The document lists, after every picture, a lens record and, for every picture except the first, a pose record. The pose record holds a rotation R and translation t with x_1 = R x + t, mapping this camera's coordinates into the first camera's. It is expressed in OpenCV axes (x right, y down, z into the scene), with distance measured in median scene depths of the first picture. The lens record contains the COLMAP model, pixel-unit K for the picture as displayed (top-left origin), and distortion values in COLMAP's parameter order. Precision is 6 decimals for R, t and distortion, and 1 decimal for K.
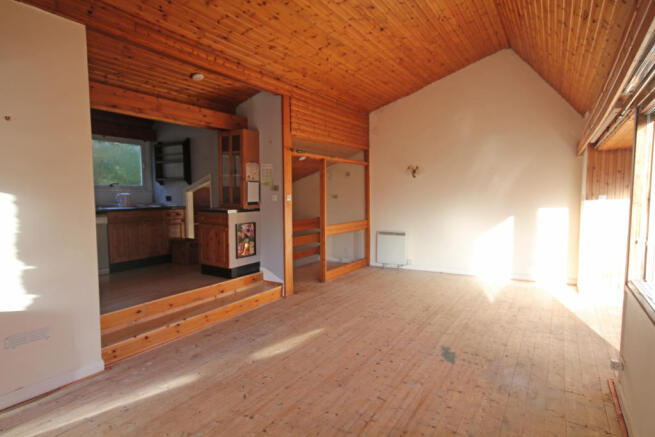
lens RADIAL K [[361.3, 0, 331.5], [0, 361.3, 219.9], [0, 0, 1]] dist [-0.000118, 0.000028]
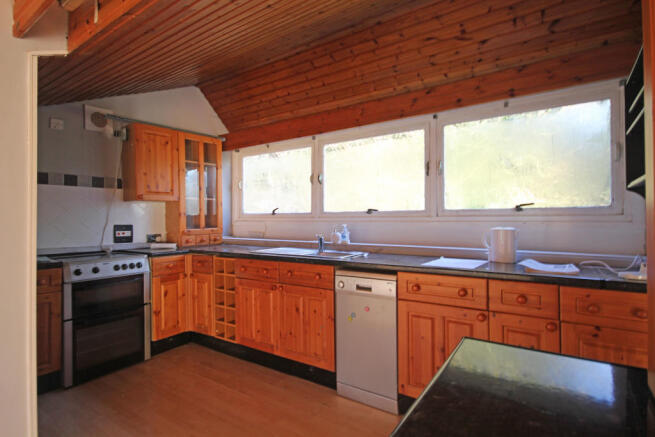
lens RADIAL K [[335.2, 0, 333.4], [0, 335.2, 218.9], [0, 0, 1]] dist [0.002541, 0.000779]
pose [[-0.035161, -0.001686, -0.999380, -0.220199], [-0.067993, 0.997686, 0.000709, -0.082786], [0.997066, 0.067976, -0.035195, 0.976550]]
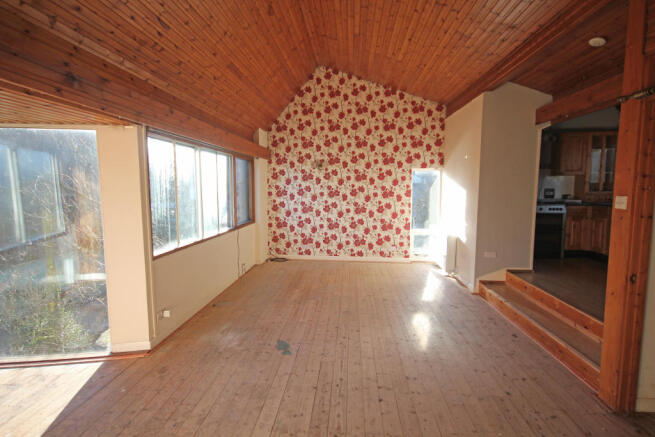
lens RADIAL K [[335.2, 0, 333.4], [0, 335.2, 218.9], [0, 0, 1]] dist [0.002541, 0.000779]
pose [[-0.874328, 0.045345, -0.483213, 0.434129], [-0.037262, 0.986415, 0.159988, -0.099644], [0.483903, 0.157887, -0.860761, 1.235602]]
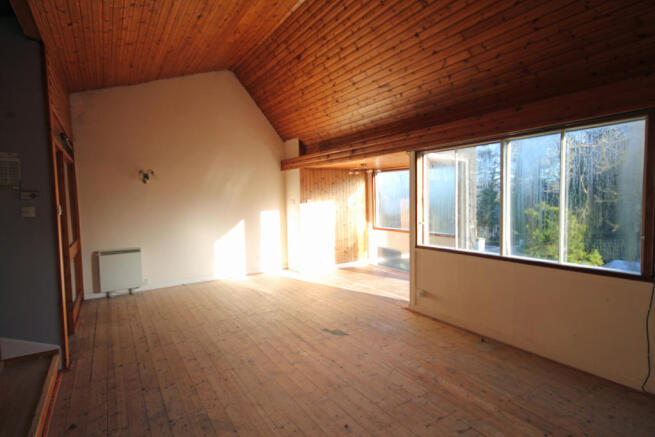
lens RADIAL K [[361.3, 0, 331.5], [0, 361.3, 219.9], [0, 0, 1]] dist [-0.000118, 0.000028]
pose [[0.432835, -0.063281, 0.899249, -0.493501], [0.086547, 0.995842, 0.028421, -0.022166], [-0.897309, 0.065526, 0.436512, 0.312297]]
